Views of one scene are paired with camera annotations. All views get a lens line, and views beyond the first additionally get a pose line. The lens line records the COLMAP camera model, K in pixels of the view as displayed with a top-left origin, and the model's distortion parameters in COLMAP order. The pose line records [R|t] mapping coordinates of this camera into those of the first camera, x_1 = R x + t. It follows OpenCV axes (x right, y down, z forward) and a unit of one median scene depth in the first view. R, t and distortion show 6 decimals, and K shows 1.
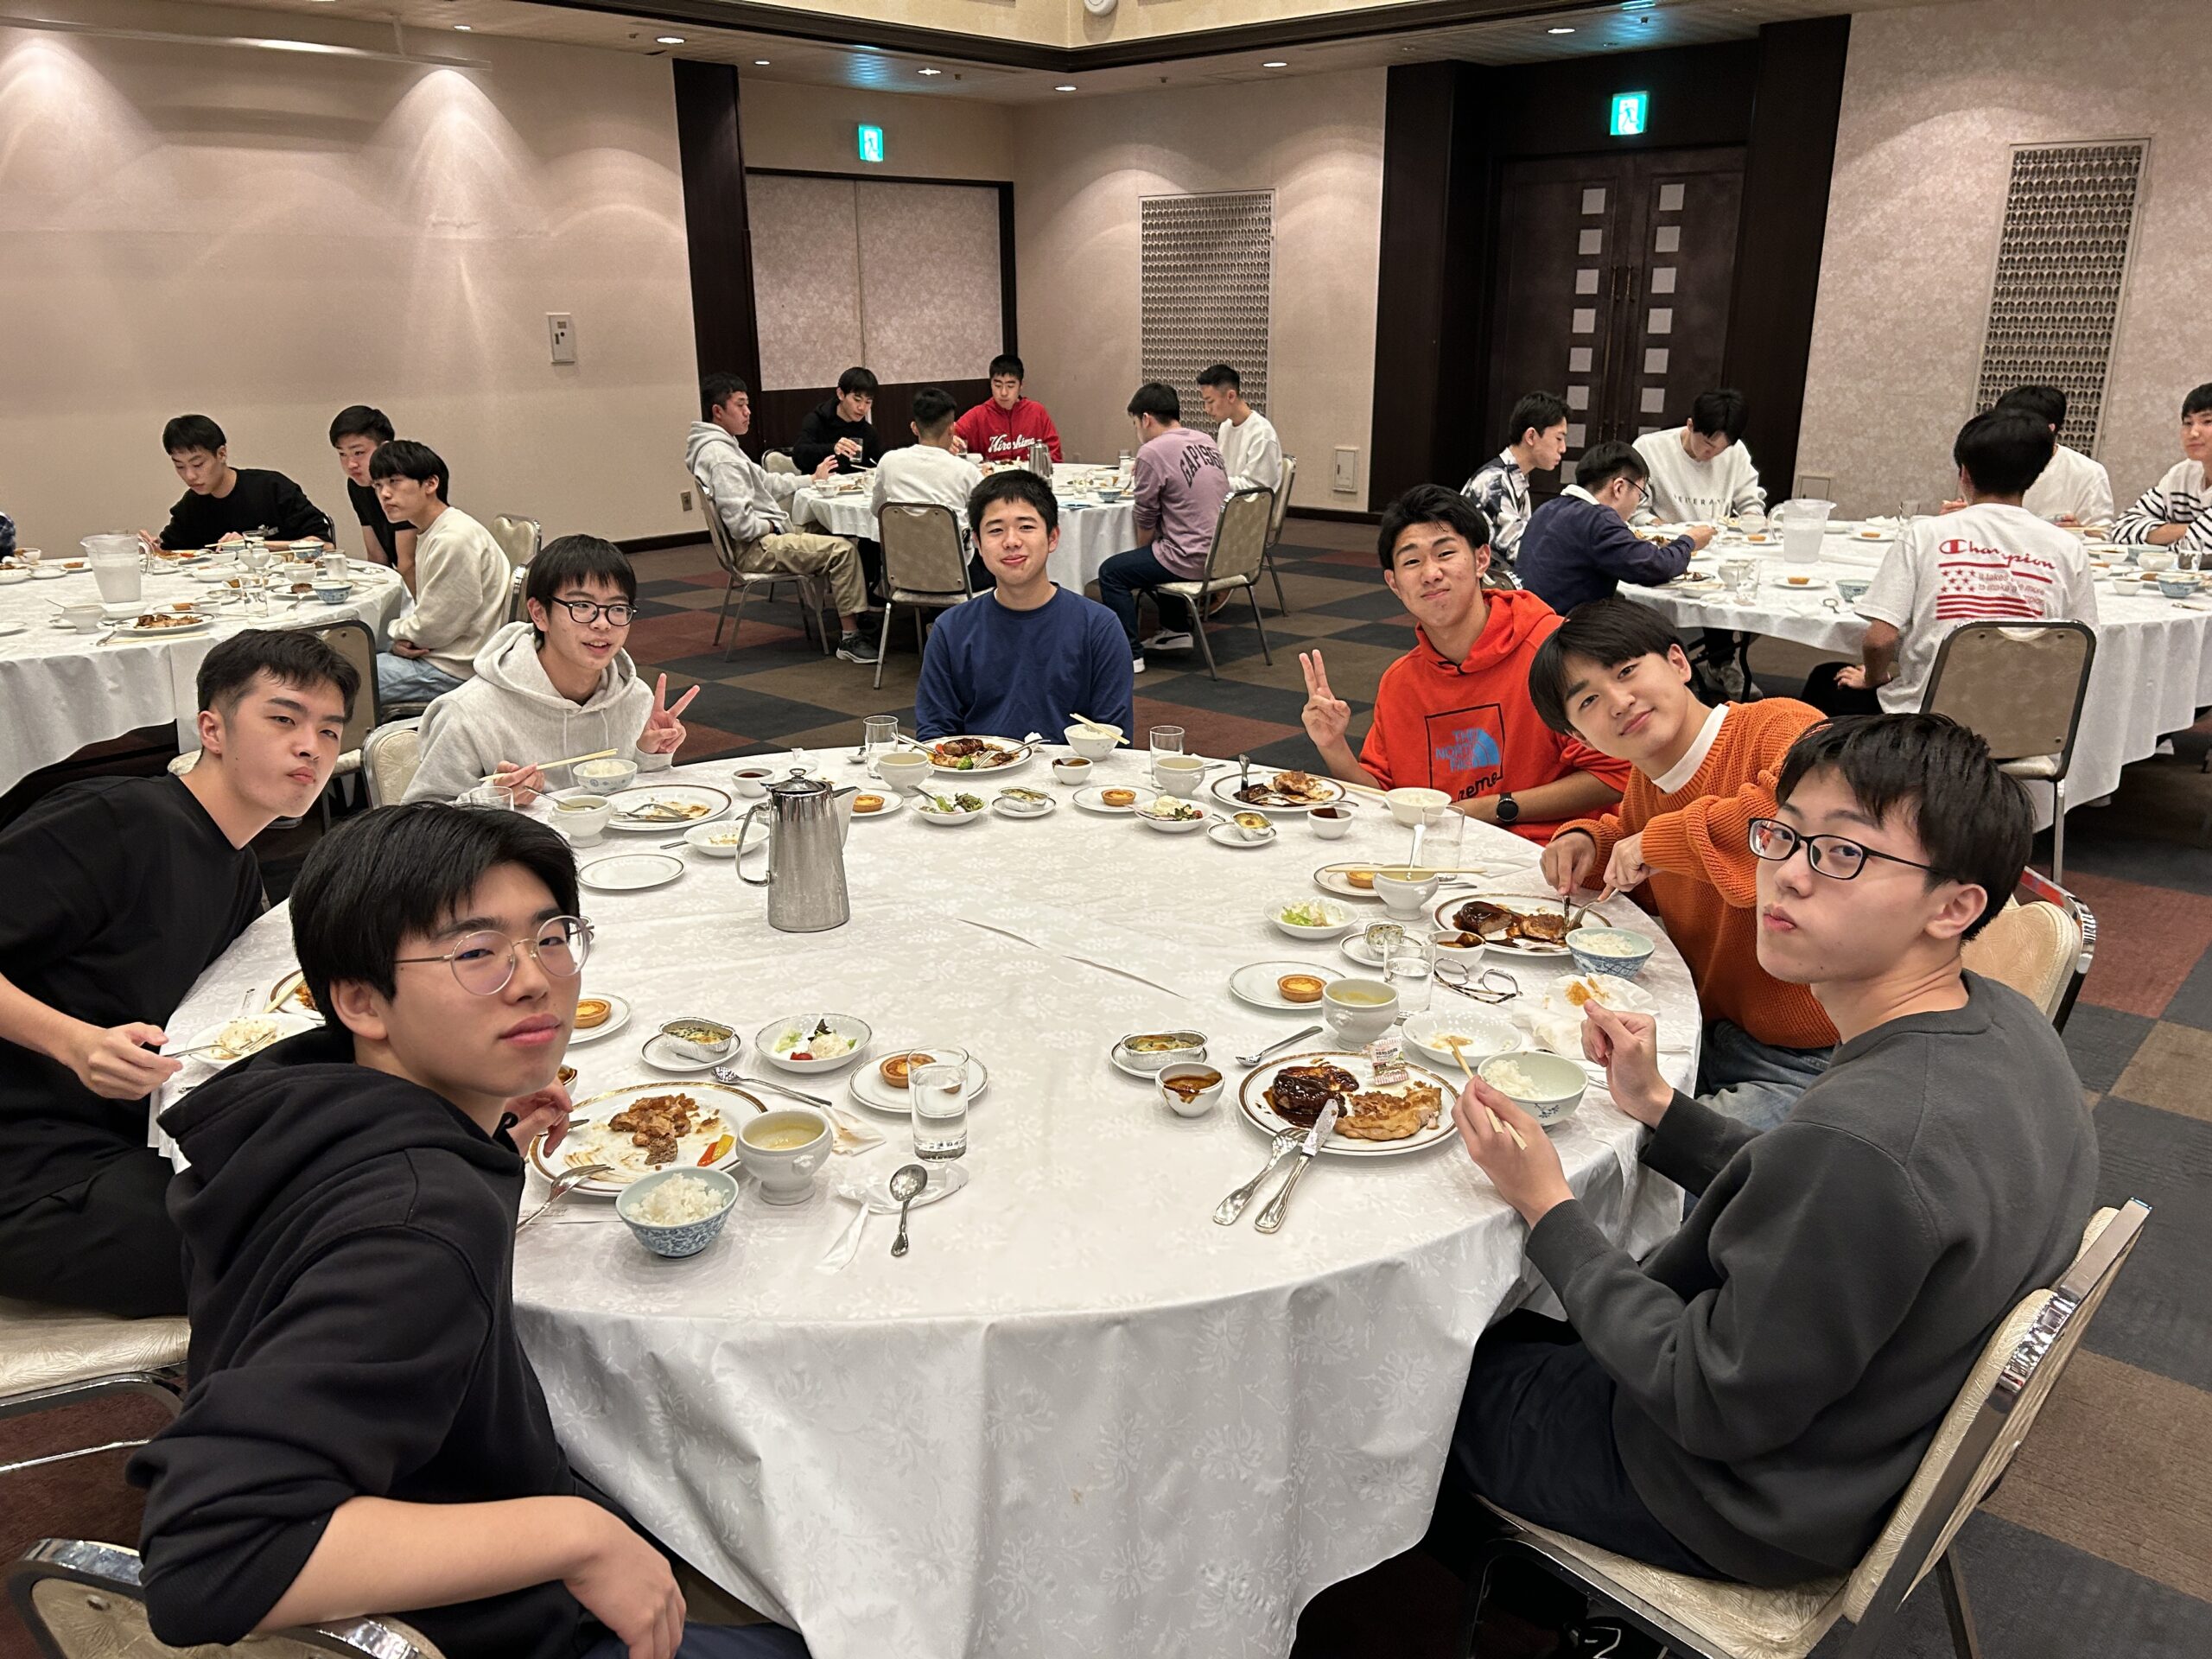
lens RADIAL K [[1662.5, 0, 1092.1], [0, 1662.5, 846.8], [0, 0, 1]] dist [0.056003, -0.032701]
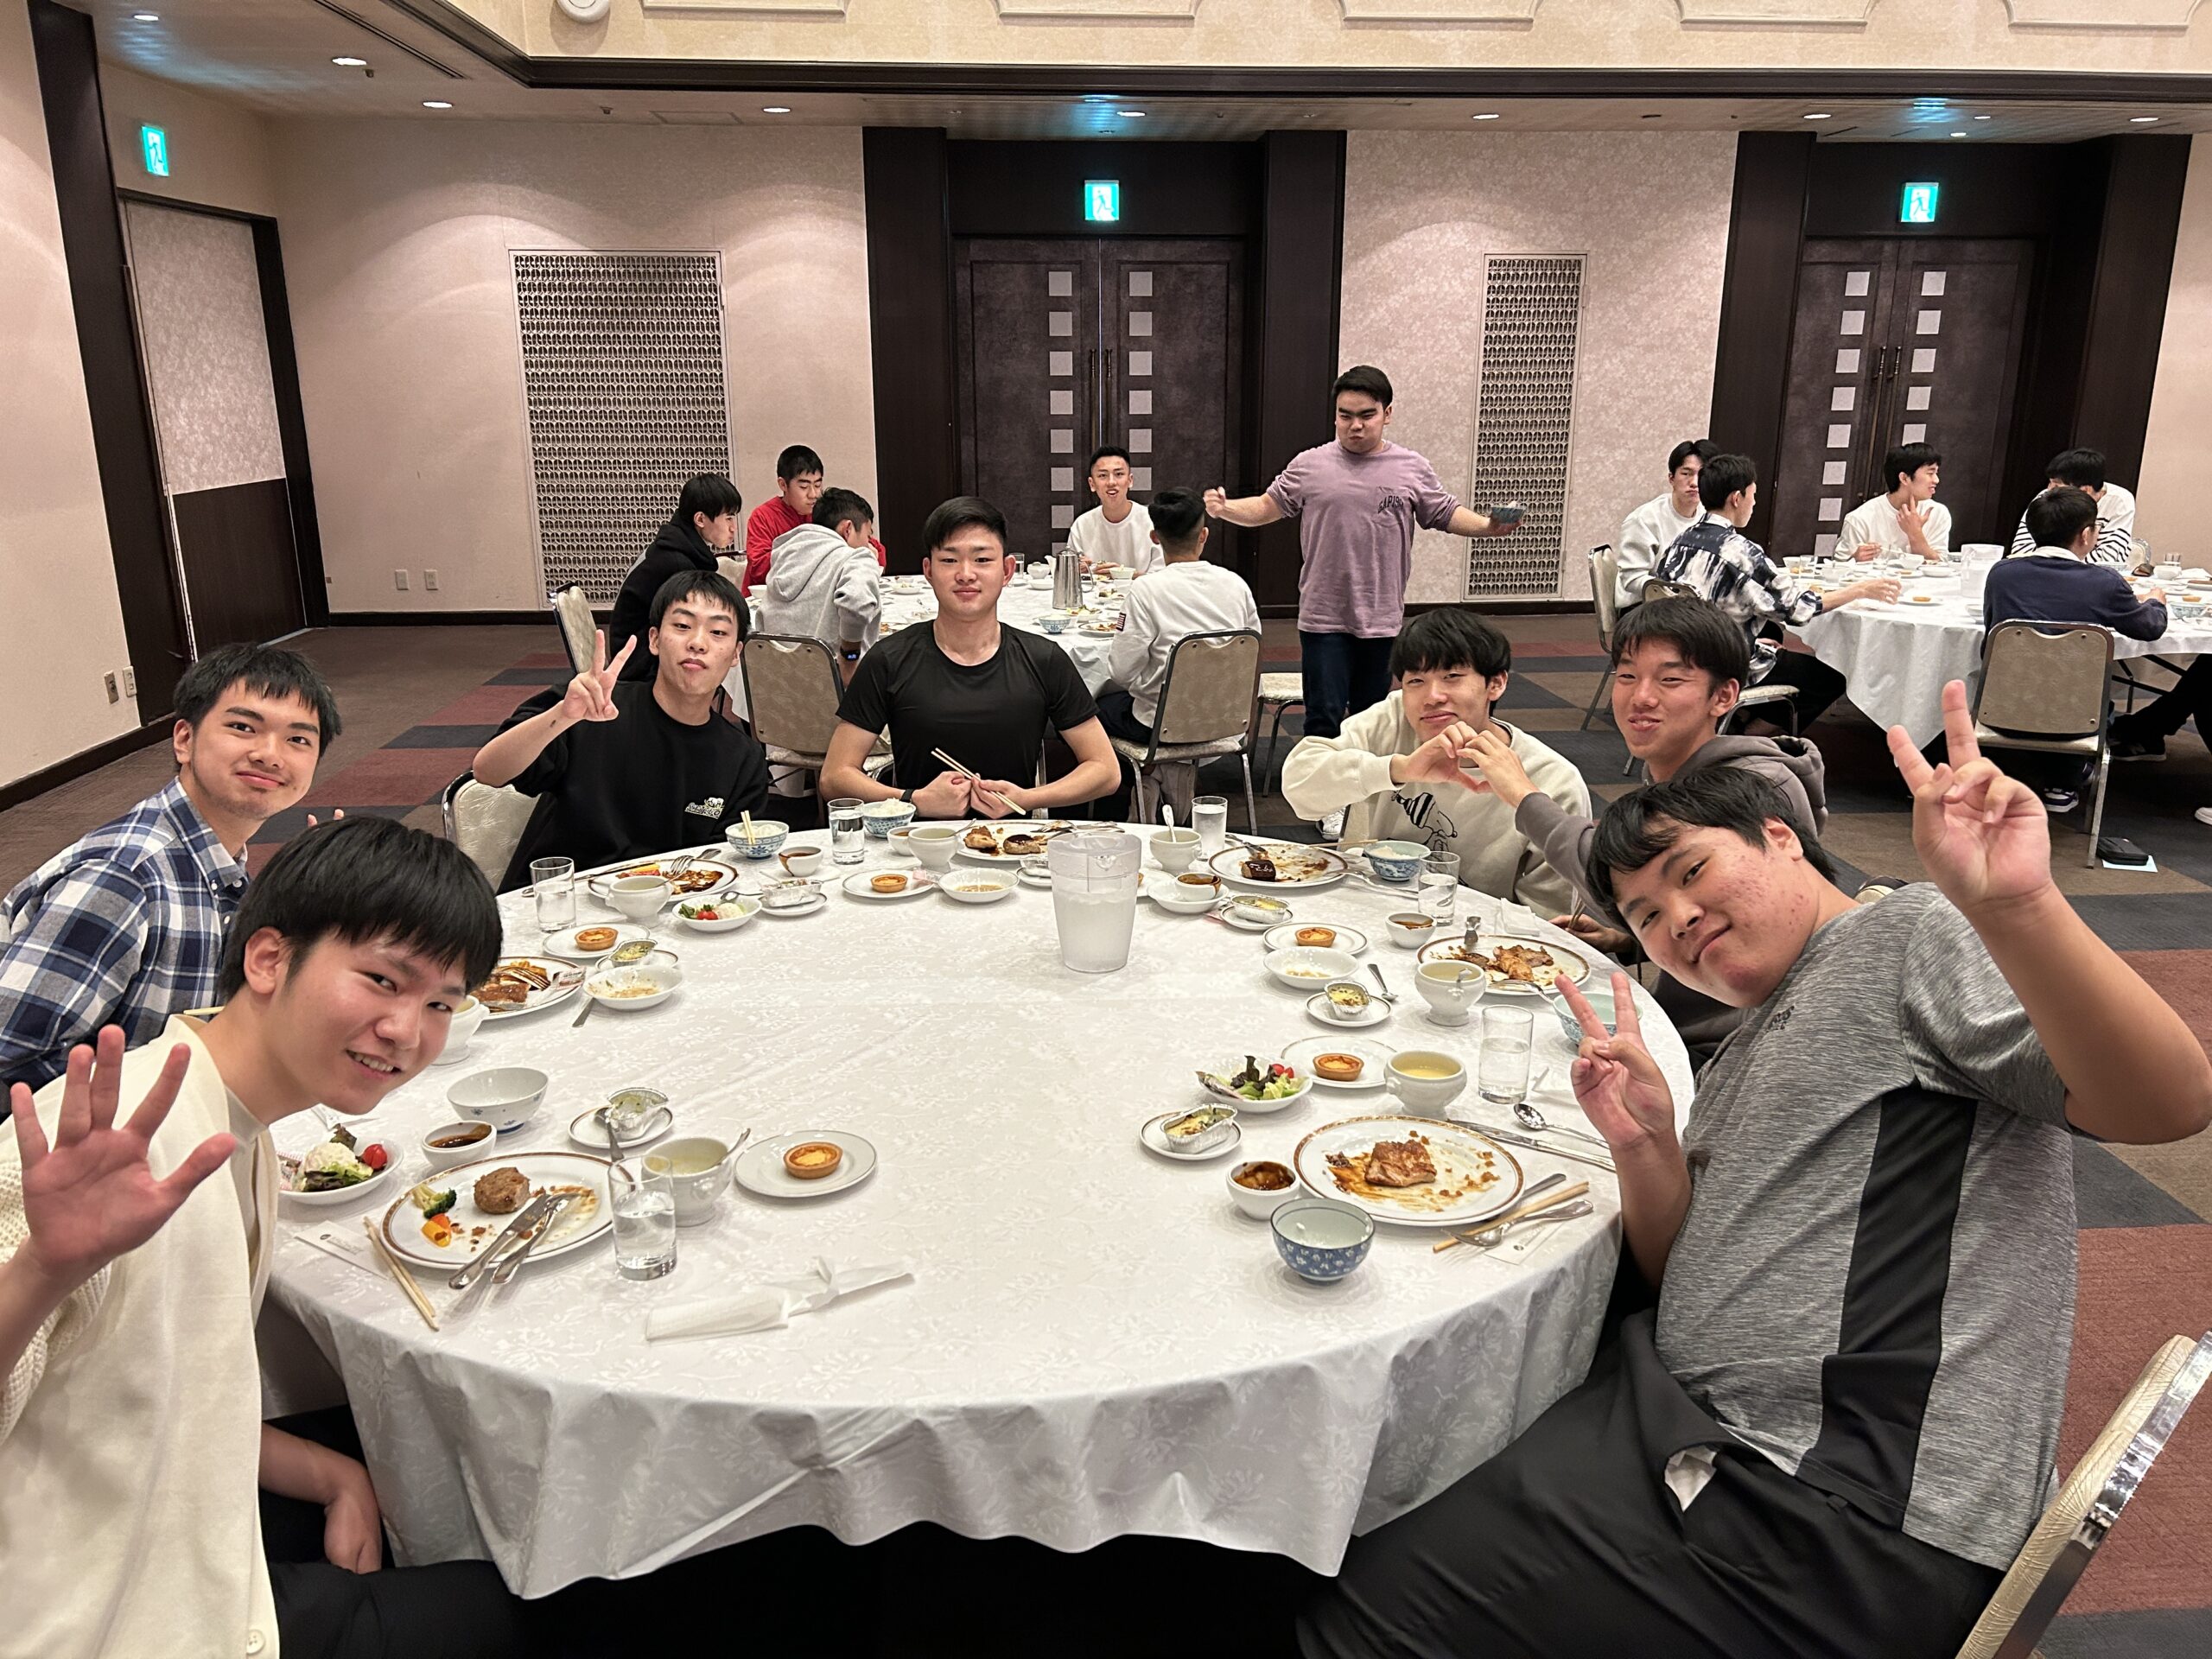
lens RADIAL K [[1662.5, 0, 1100.6], [0, 1662.5, 818.8], [0, 0, 1]] dist [0.056003, -0.032701]
pose [[0.710389, -0.177840, 0.680970, -0.424105], [0.219201, 0.975332, 0.026044, -0.098296], [-0.668804, 0.130768, 0.731848, 0.308890]]
